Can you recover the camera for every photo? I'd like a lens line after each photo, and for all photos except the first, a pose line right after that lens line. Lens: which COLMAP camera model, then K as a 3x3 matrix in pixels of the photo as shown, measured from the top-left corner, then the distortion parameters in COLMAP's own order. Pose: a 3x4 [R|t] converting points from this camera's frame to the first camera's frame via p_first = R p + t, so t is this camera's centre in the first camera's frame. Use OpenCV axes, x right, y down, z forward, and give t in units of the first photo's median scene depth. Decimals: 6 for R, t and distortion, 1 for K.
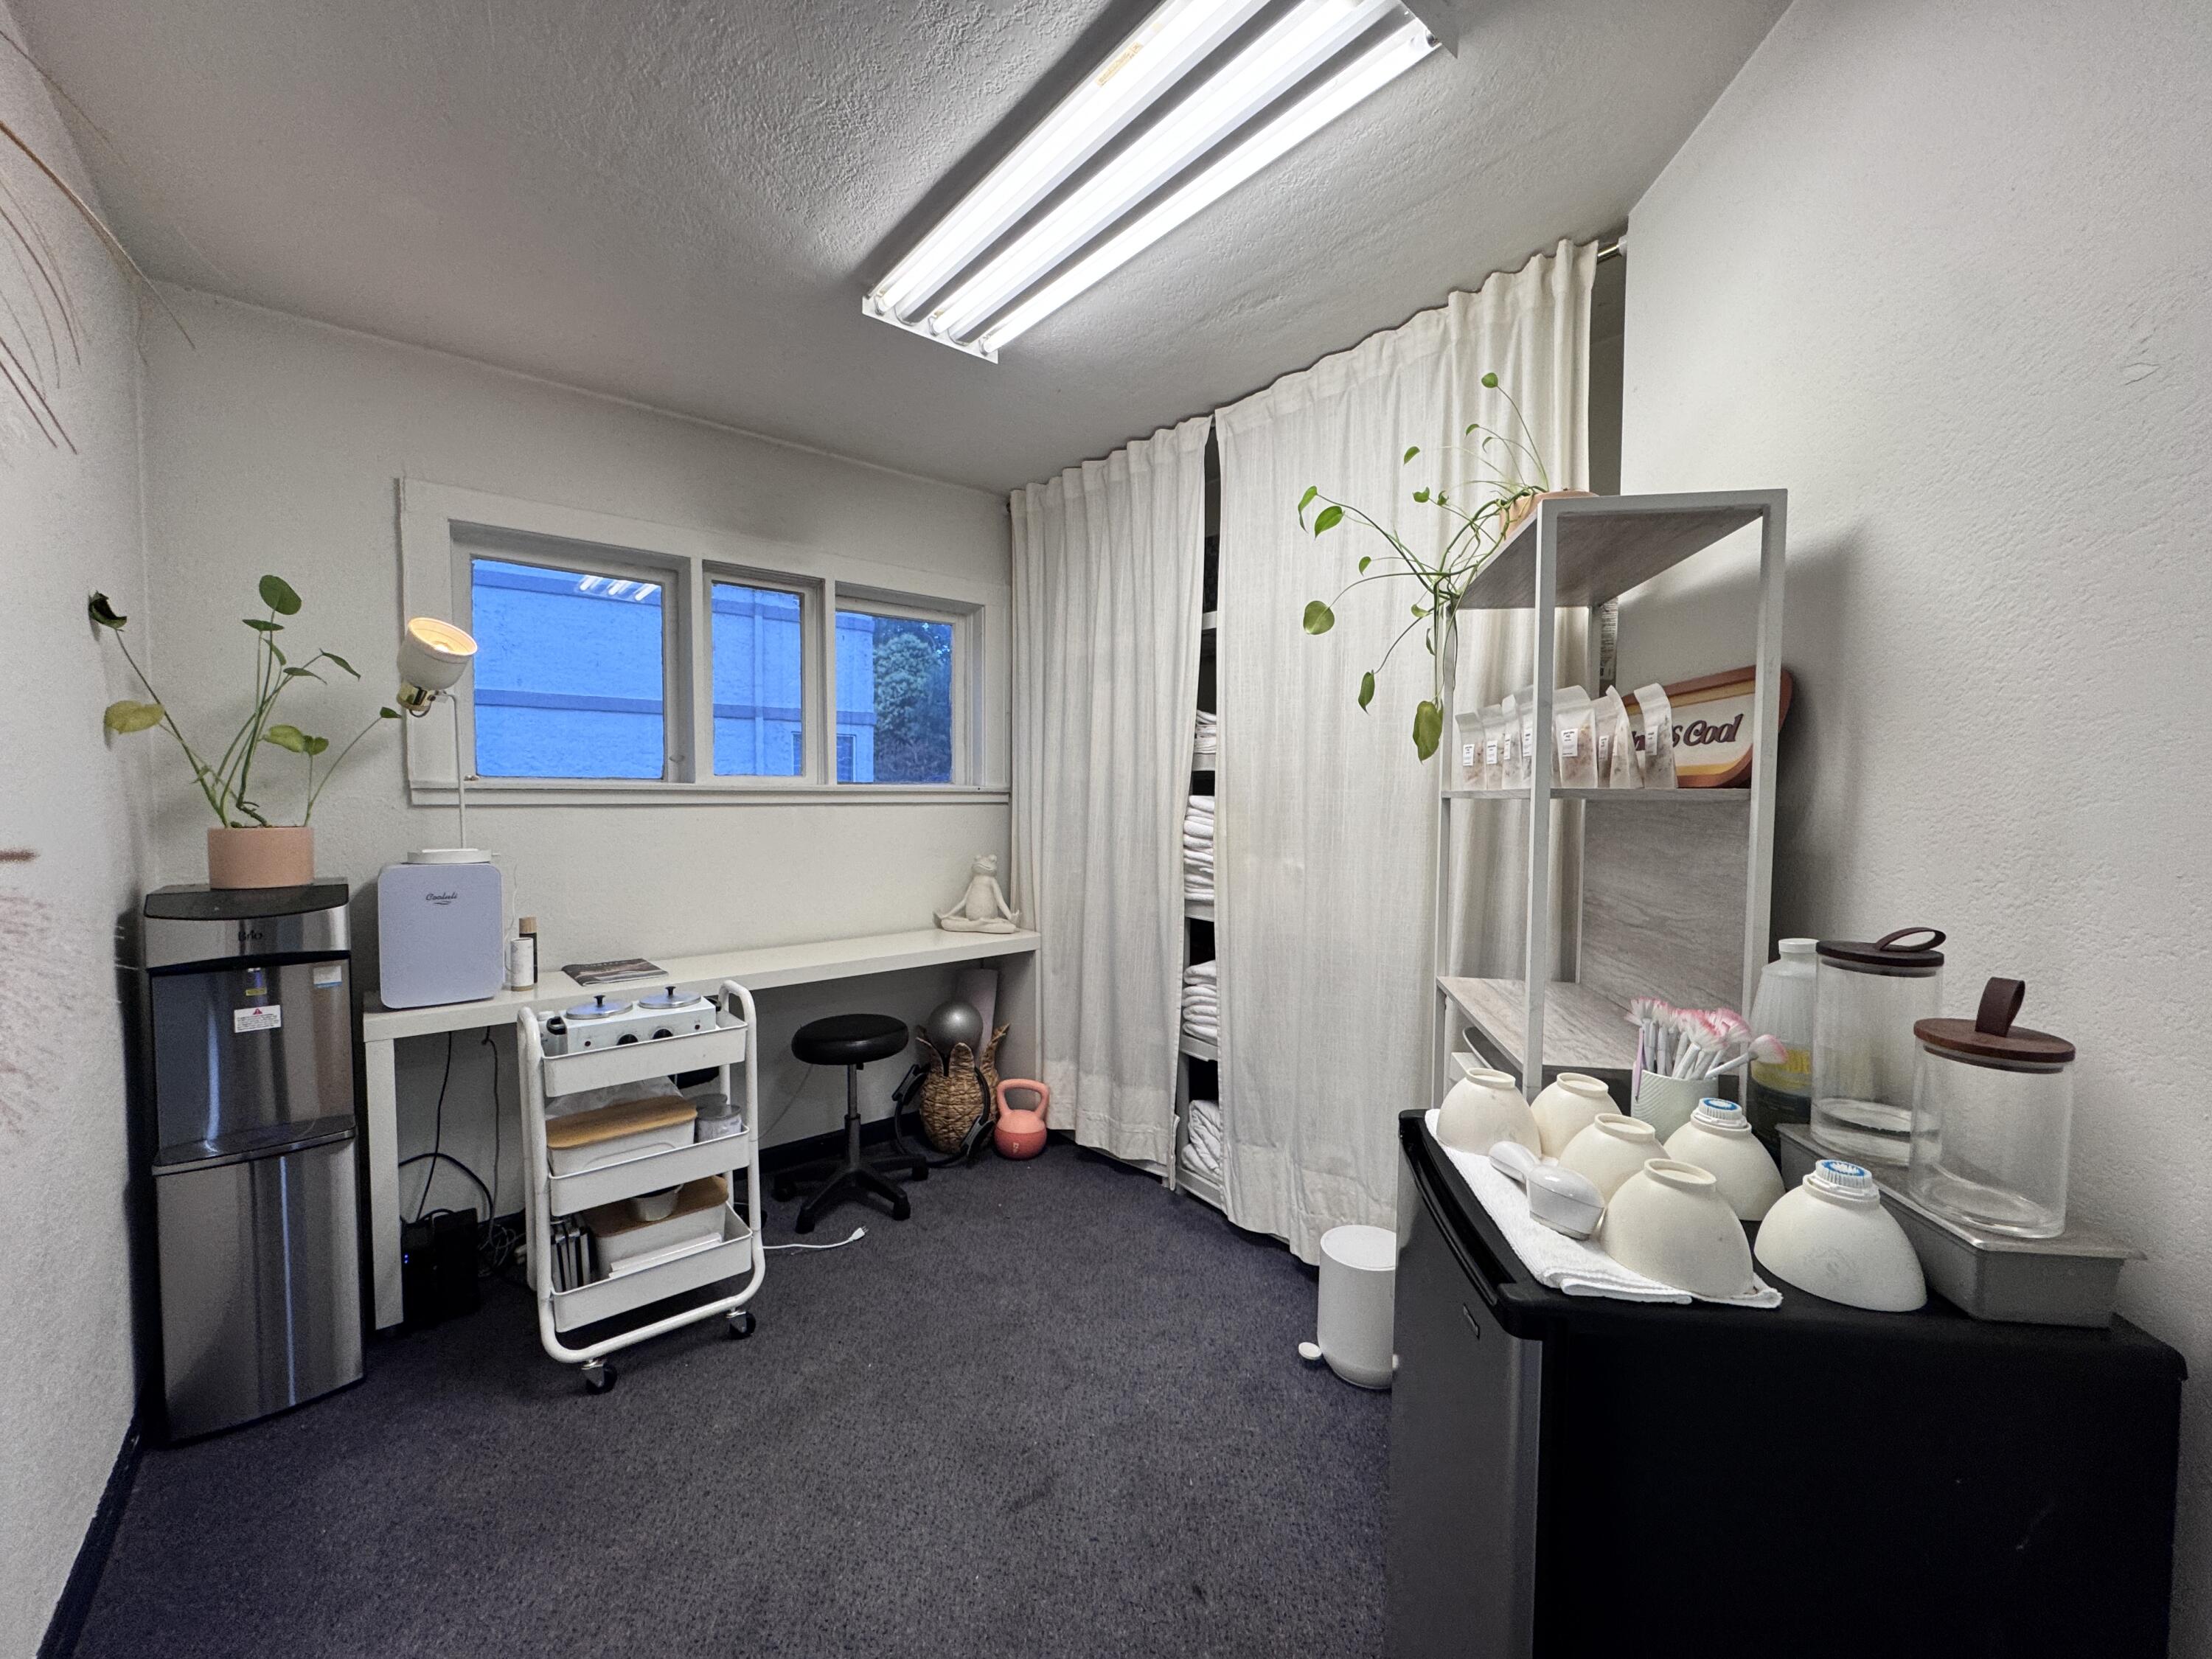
lens RADIAL K [[868.7, 0, 1155.5], [0, 868.7, 830.7], [0, 0, 1]] dist [0.000801, 0.000072]
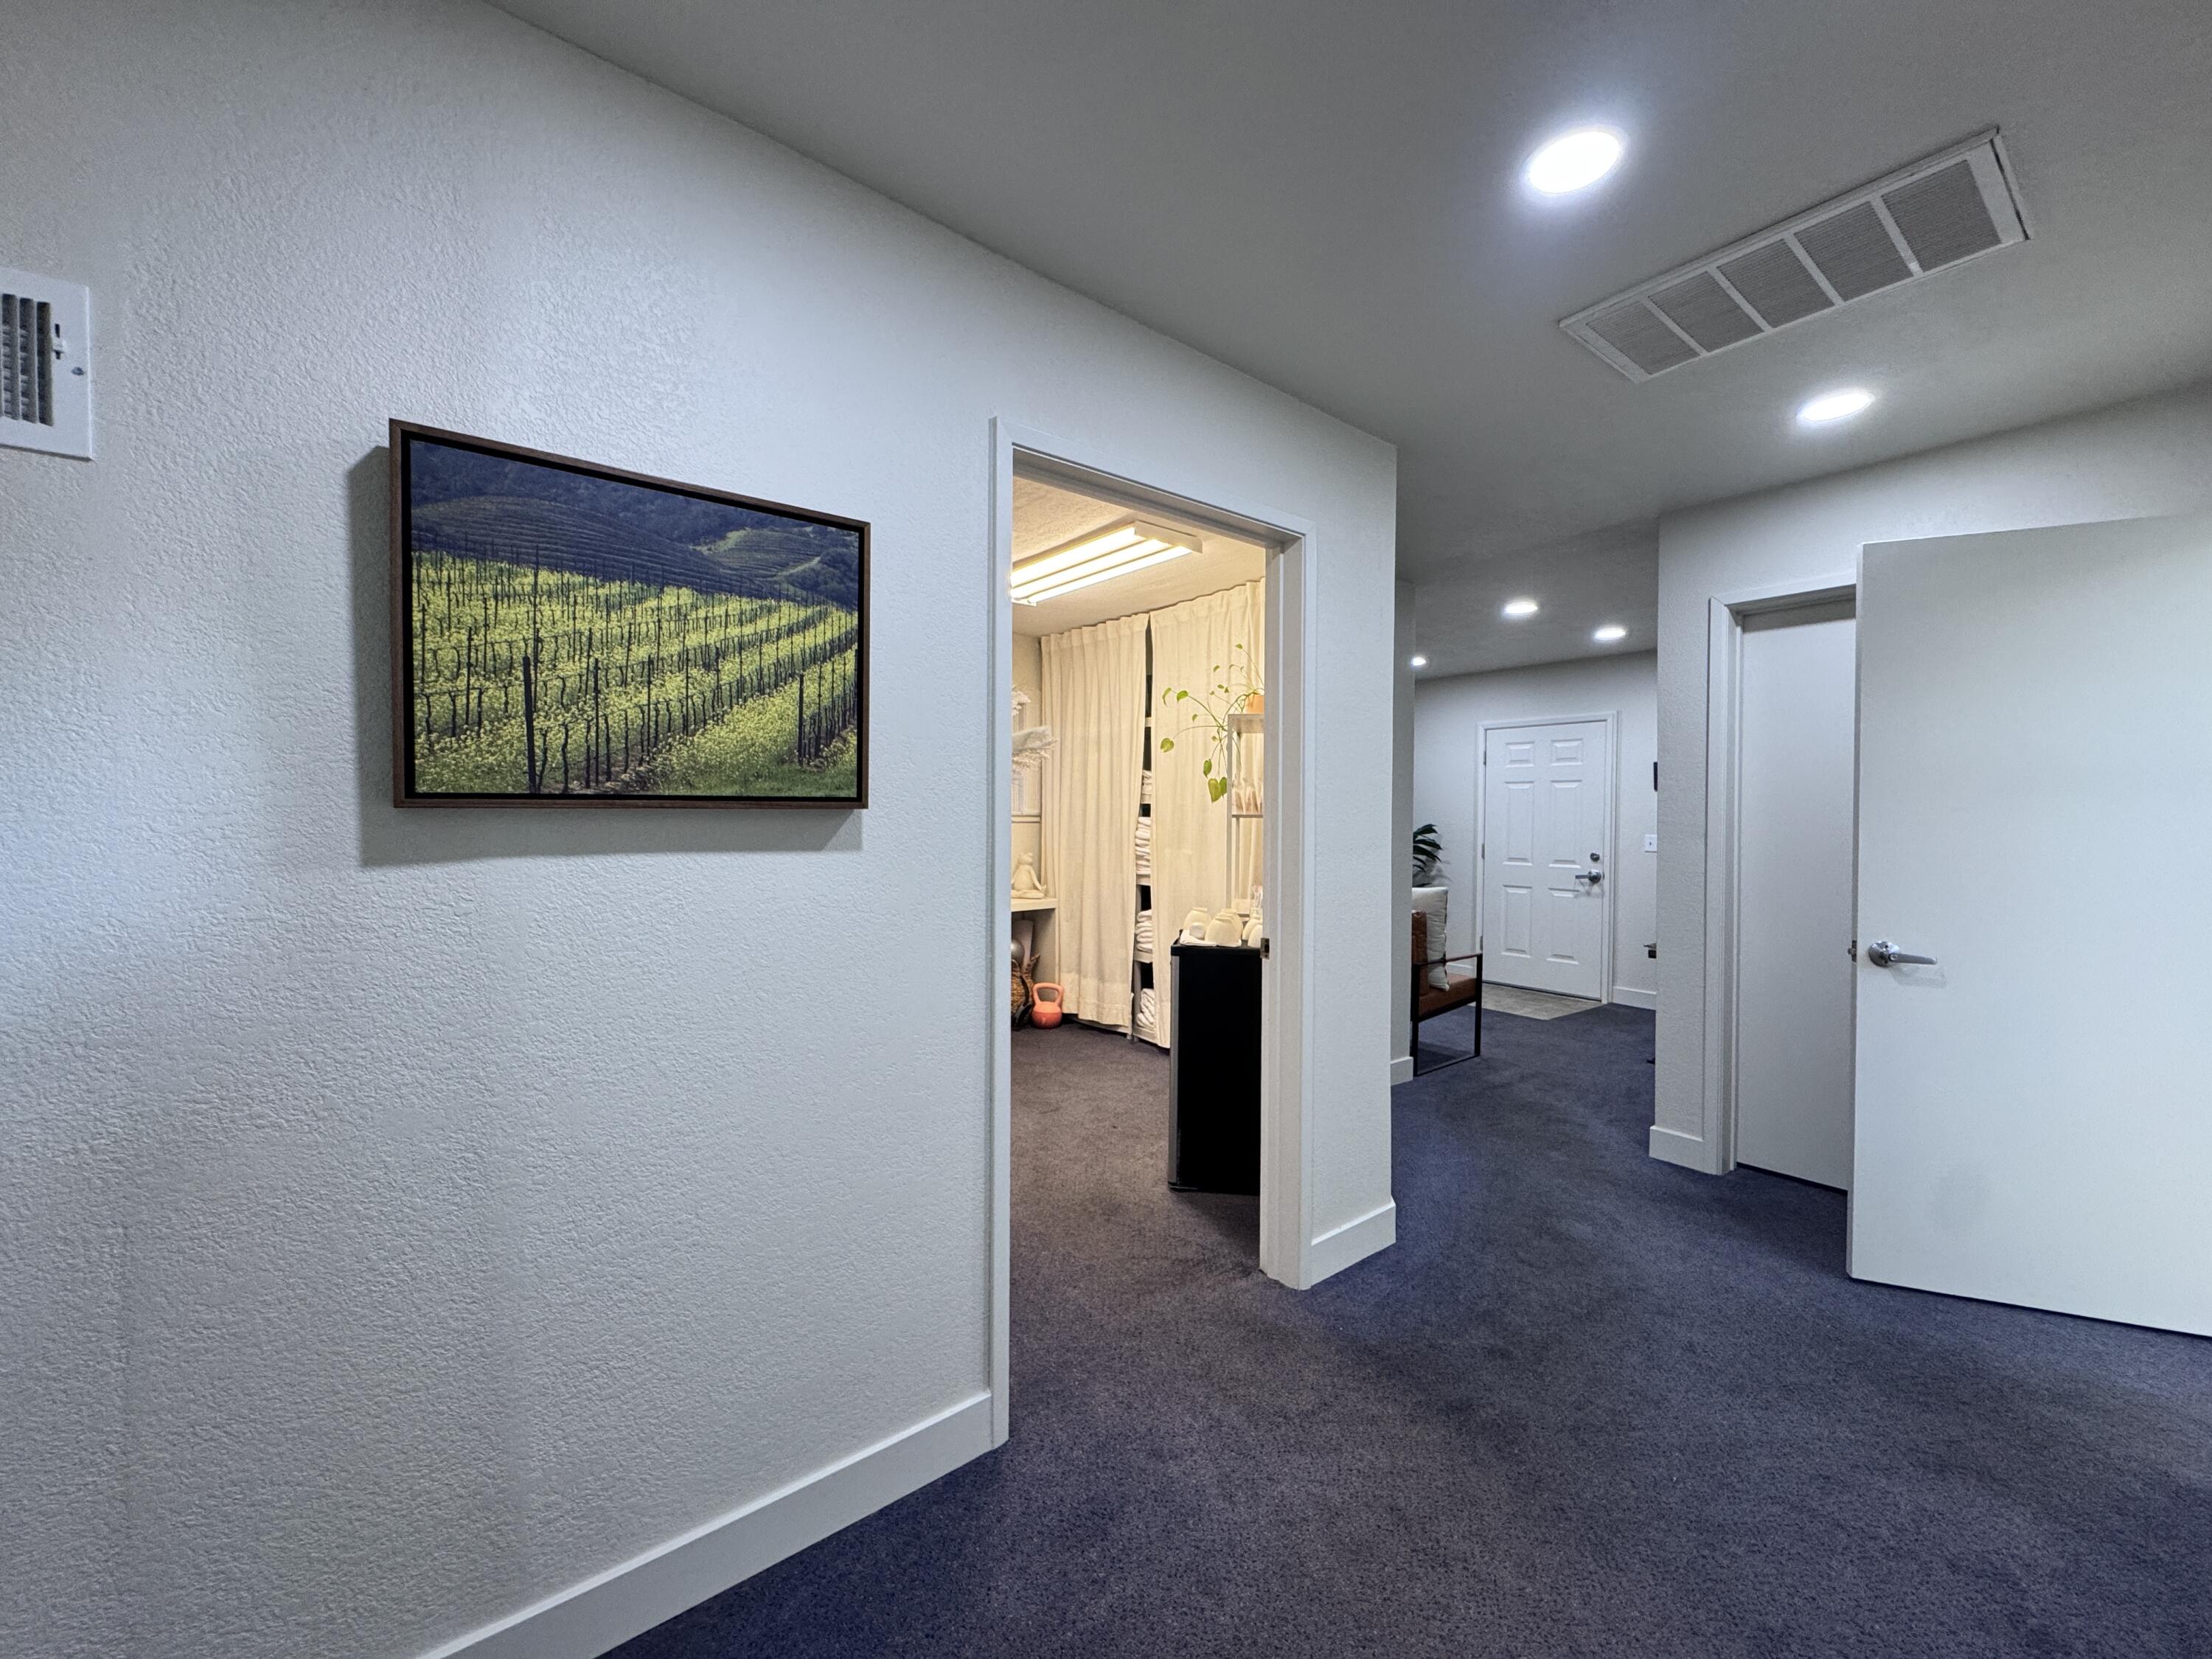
lens RADIAL K [[872.1, 0, 1106.0], [0, 872.1, 829.5], [0, 0, 1]] dist [-0.002864, -0.000001]
pose [[0.996310, -0.002652, -0.085785, 0.115602], [0.000354, 0.999641, -0.026798, 0.031107], [0.085825, 0.026669, 0.995953, -0.748291]]
